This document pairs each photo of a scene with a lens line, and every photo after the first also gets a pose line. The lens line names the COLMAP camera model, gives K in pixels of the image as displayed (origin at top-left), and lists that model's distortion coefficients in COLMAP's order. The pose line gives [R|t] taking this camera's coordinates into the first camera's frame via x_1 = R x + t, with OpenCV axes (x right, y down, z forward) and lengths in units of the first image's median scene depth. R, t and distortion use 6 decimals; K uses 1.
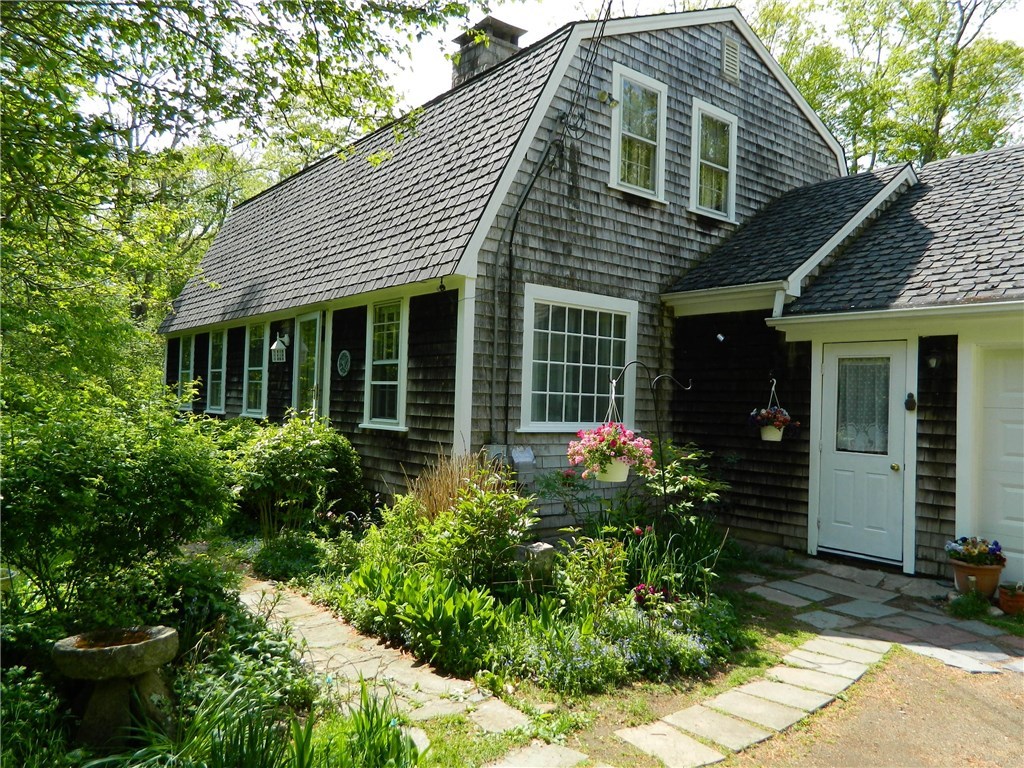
lens RADIAL K [[758.3, 0, 514.5], [0, 758.3, 384.9], [0, 0, 1]] dist [0.013238, -0.006560]
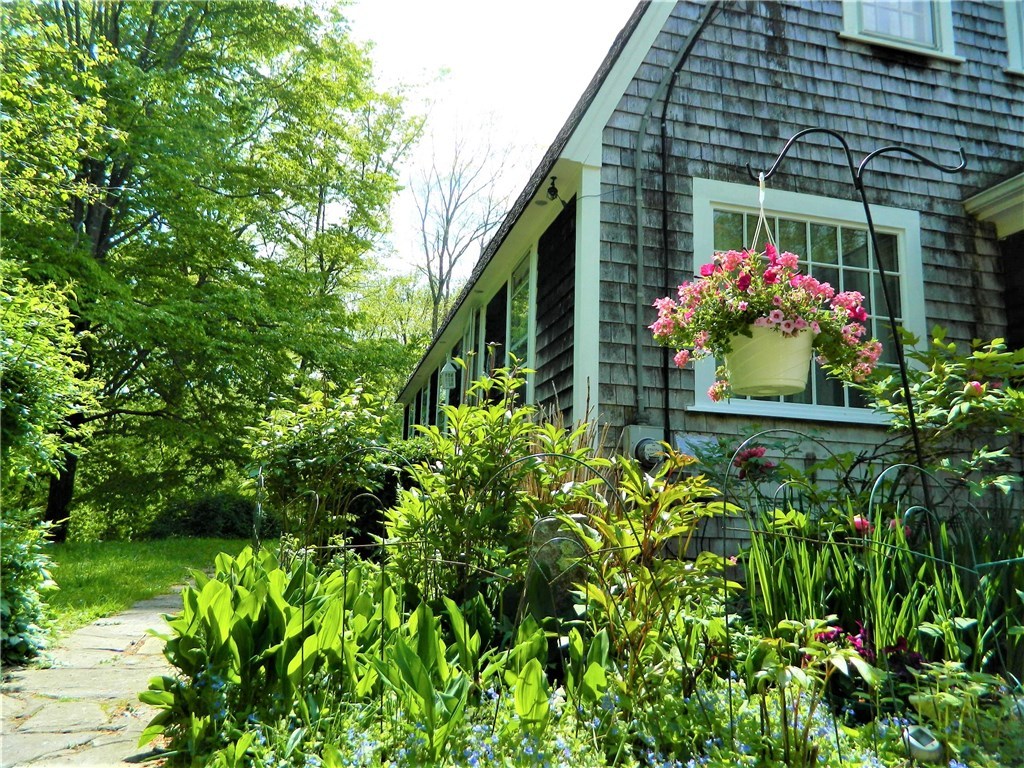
lens RADIAL K [[758.3, 0, 510.5], [0, 758.3, 383.1], [0, 0, 1]] dist [0.013238, -0.006560]
pose [[0.905912, -0.077823, -0.416254, 0.120975], [0.007601, 0.985798, -0.167763, 0.133365], [0.423398, 0.148814, 0.893638, 0.379470]]
